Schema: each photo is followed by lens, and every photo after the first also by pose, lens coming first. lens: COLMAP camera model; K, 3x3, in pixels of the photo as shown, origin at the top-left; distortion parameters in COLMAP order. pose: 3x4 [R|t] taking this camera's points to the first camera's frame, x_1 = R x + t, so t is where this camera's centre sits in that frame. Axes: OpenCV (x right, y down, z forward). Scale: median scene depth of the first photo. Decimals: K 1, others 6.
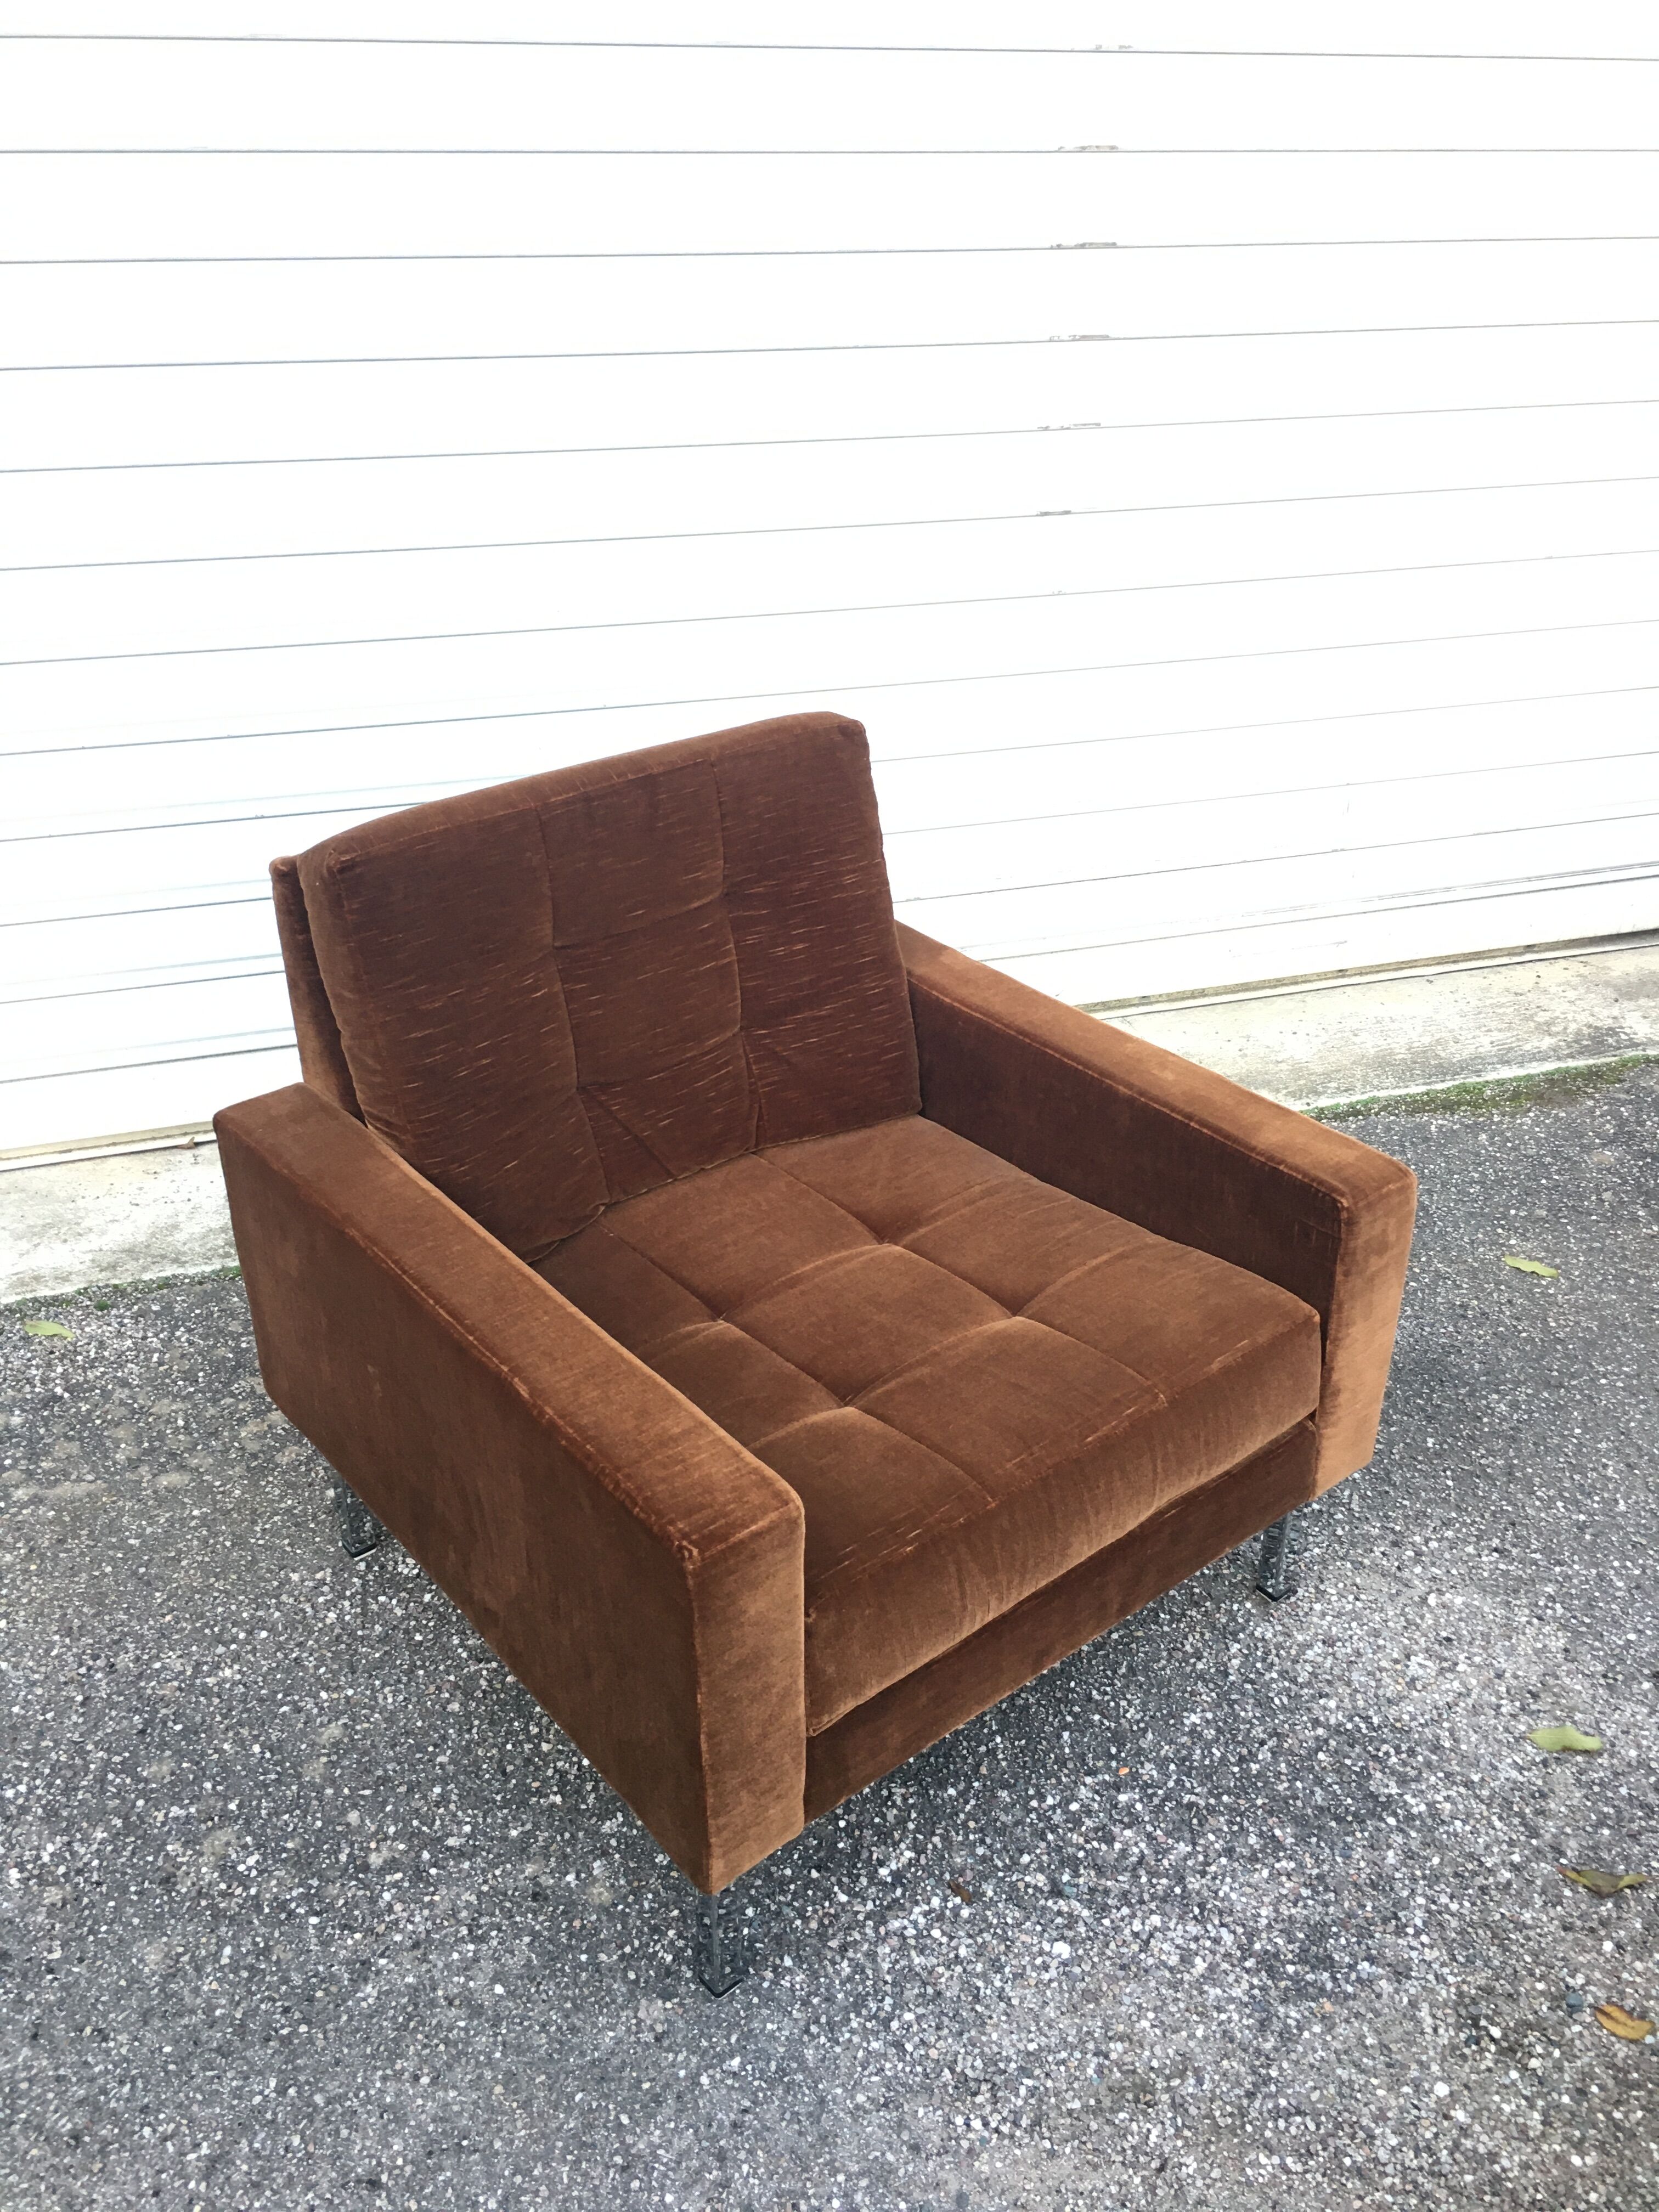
lens RADIAL K [[1870.1, 0, 837.6], [0, 1870.1, 1099.4], [0, 0, 1]] dist [0.083354, -0.114983]
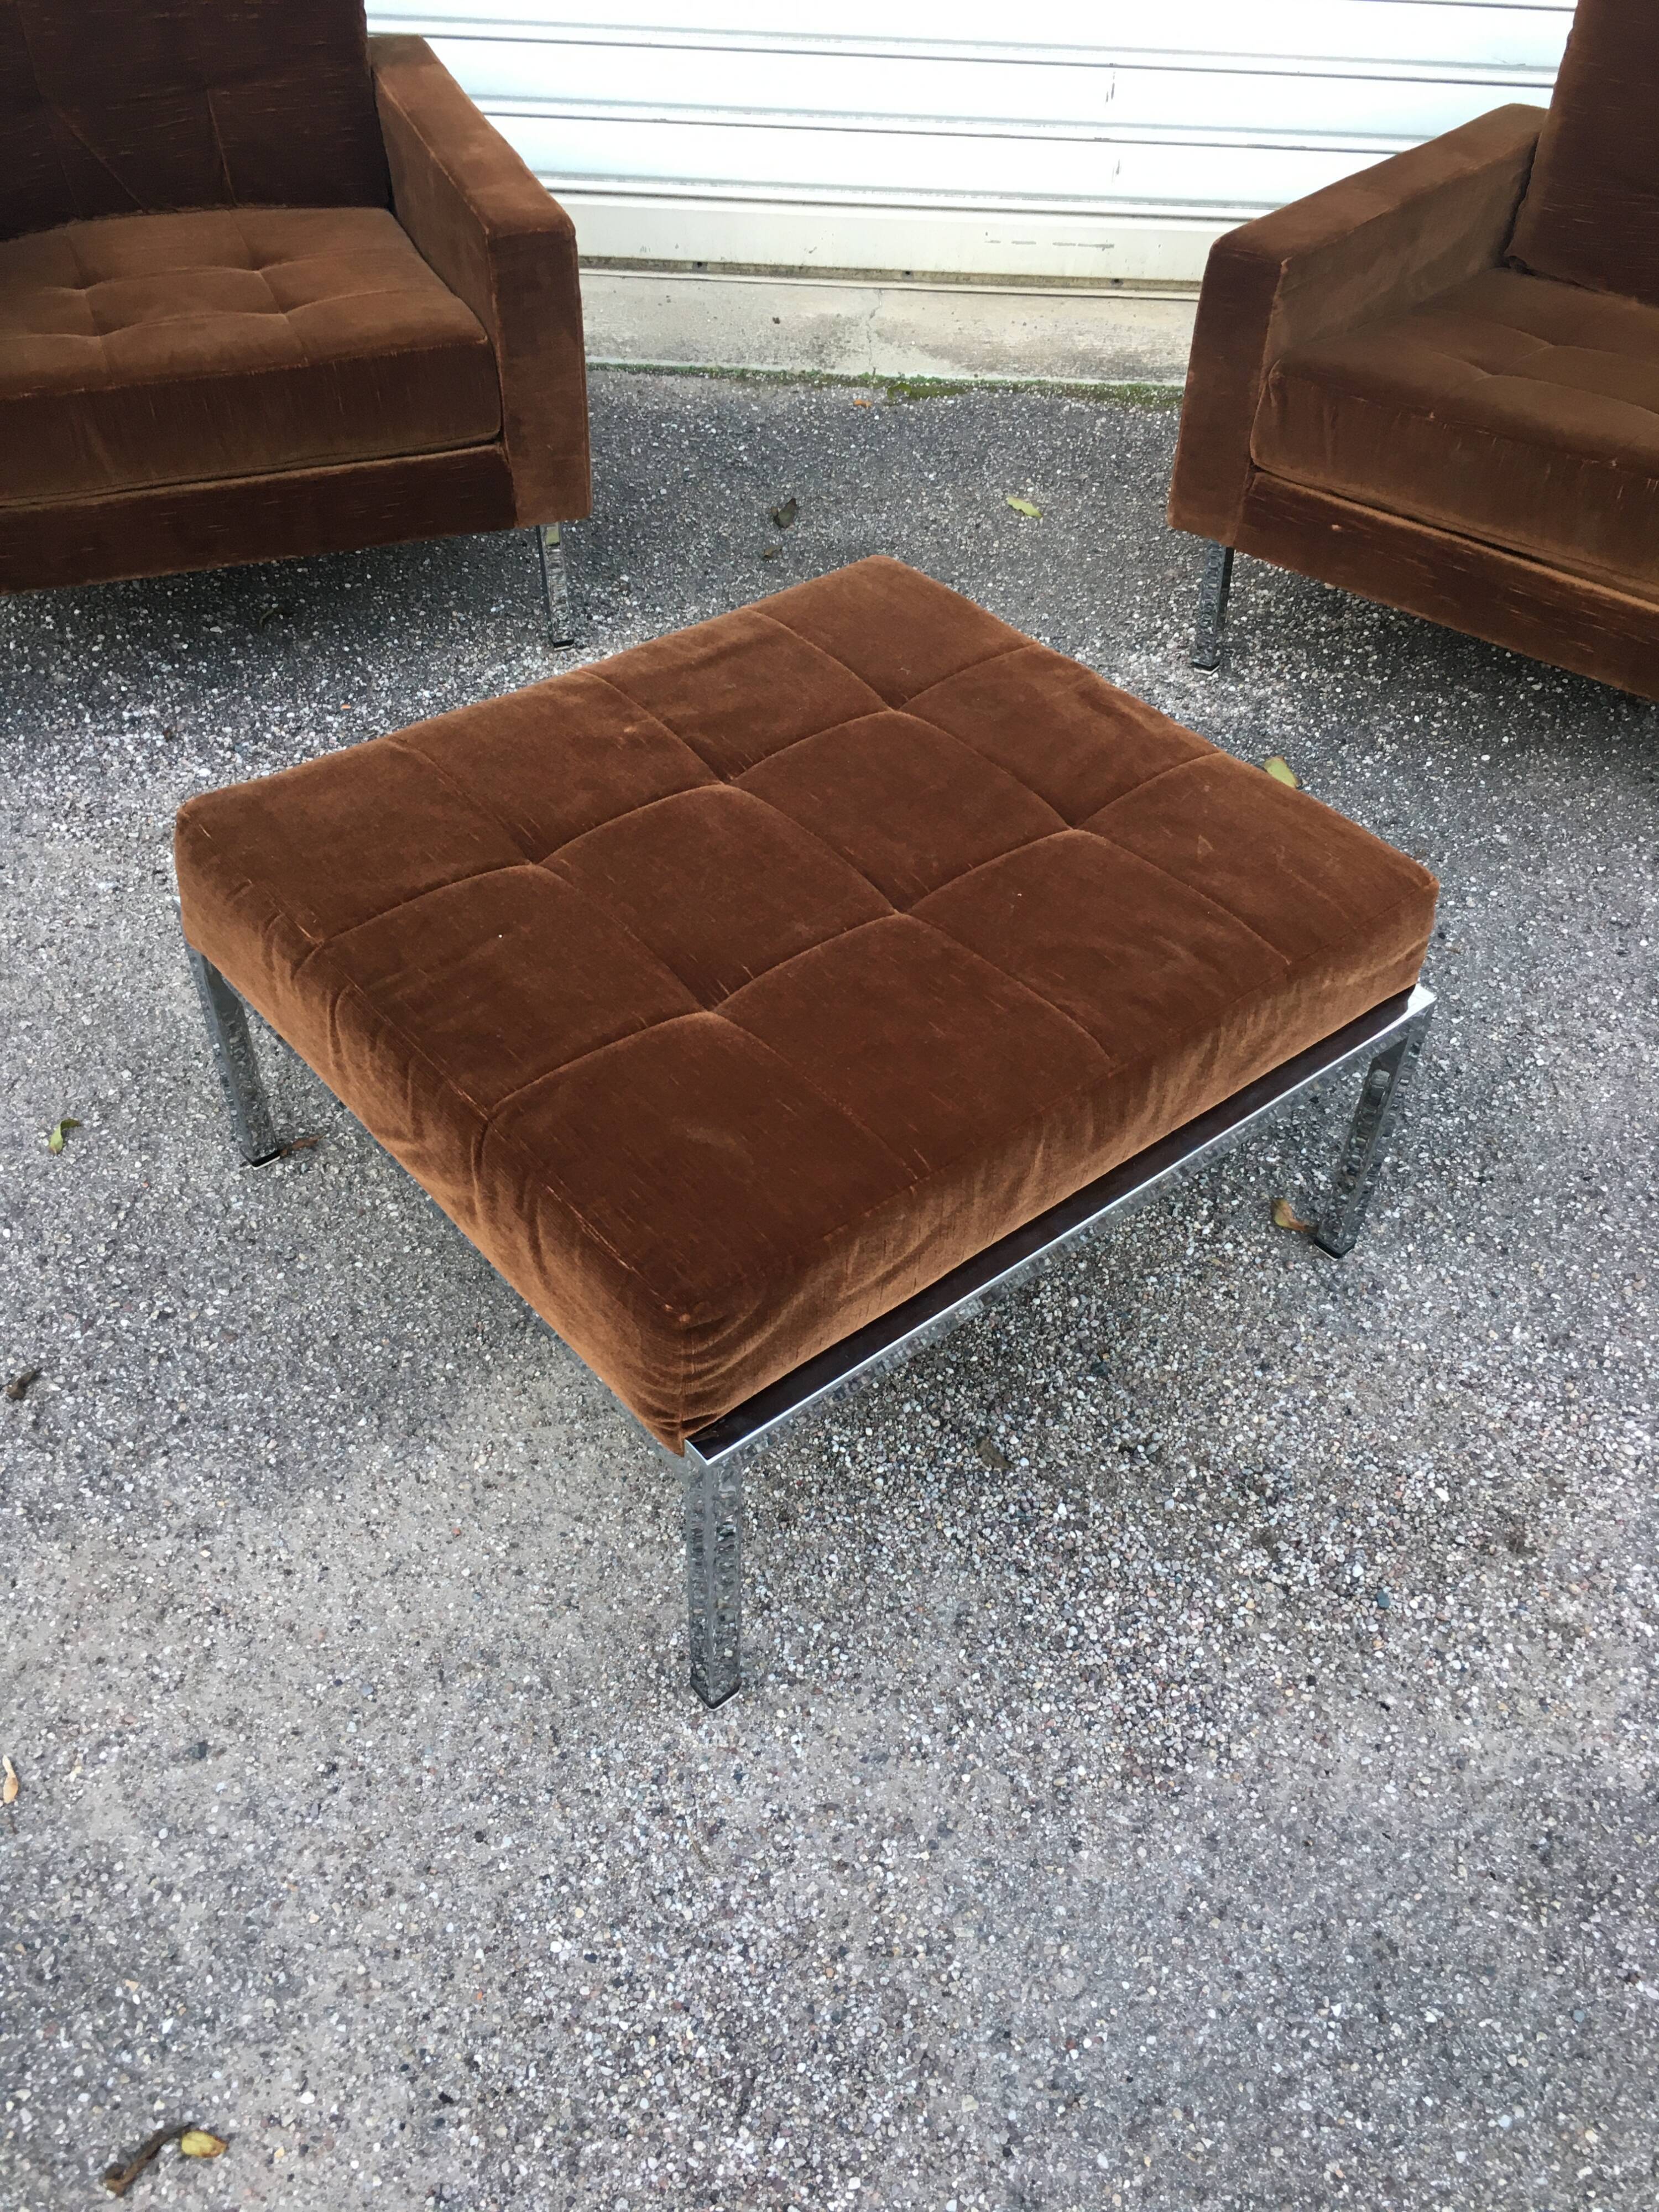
lens RADIAL K [[1868.8, 0, 840.7], [0, 1868.8, 1099.7], [0, 0, 1]] dist [0.085236, -0.112516]
pose [[0.951539, 0.230977, -0.203037, 0.811486], [-0.175157, 0.949717, 0.259533, 0.212748], [0.252774, -0.211393, 0.944150, -0.215653]]
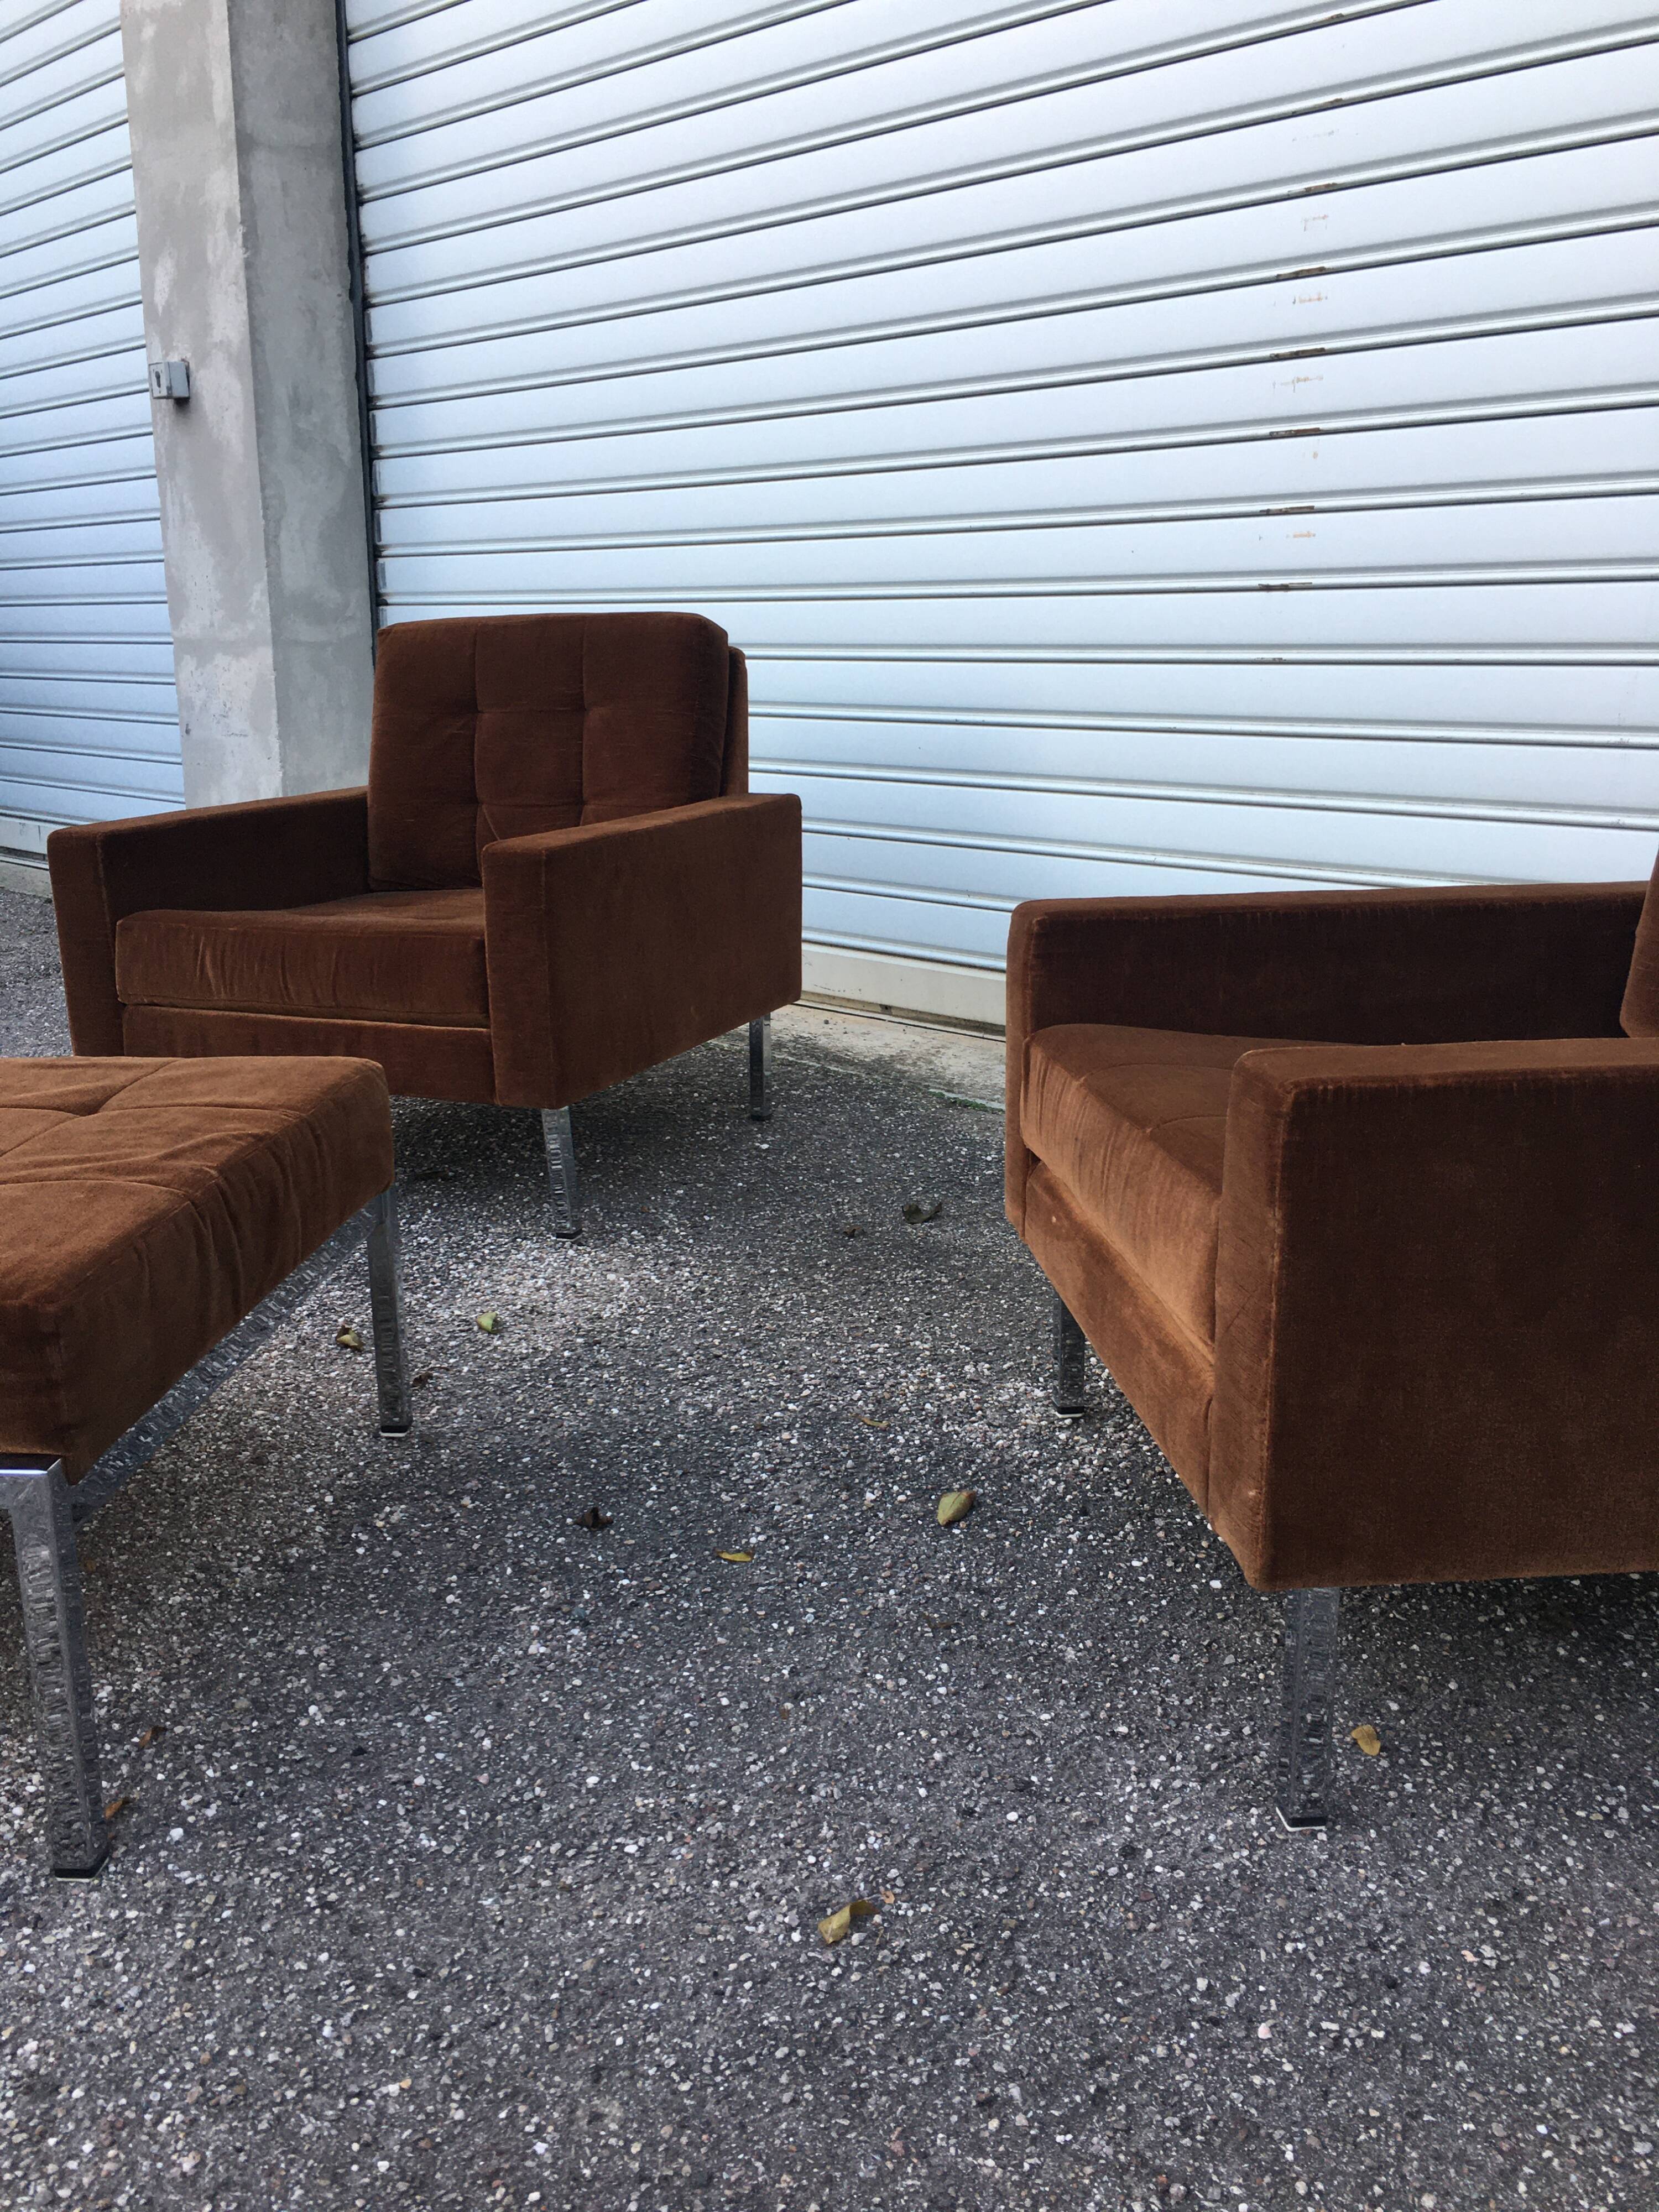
lens RADIAL K [[1868.8, 0, 841.2], [0, 1868.8, 1108.7], [0, 0, 1]] dist [0.085236, -0.112516]
pose [[0.475633, 0.213164, -0.853425, 1.543383], [-0.405274, 0.914192, 0.002474, 0.112514], [0.780721, 0.344694, 0.521210, 0.488698]]
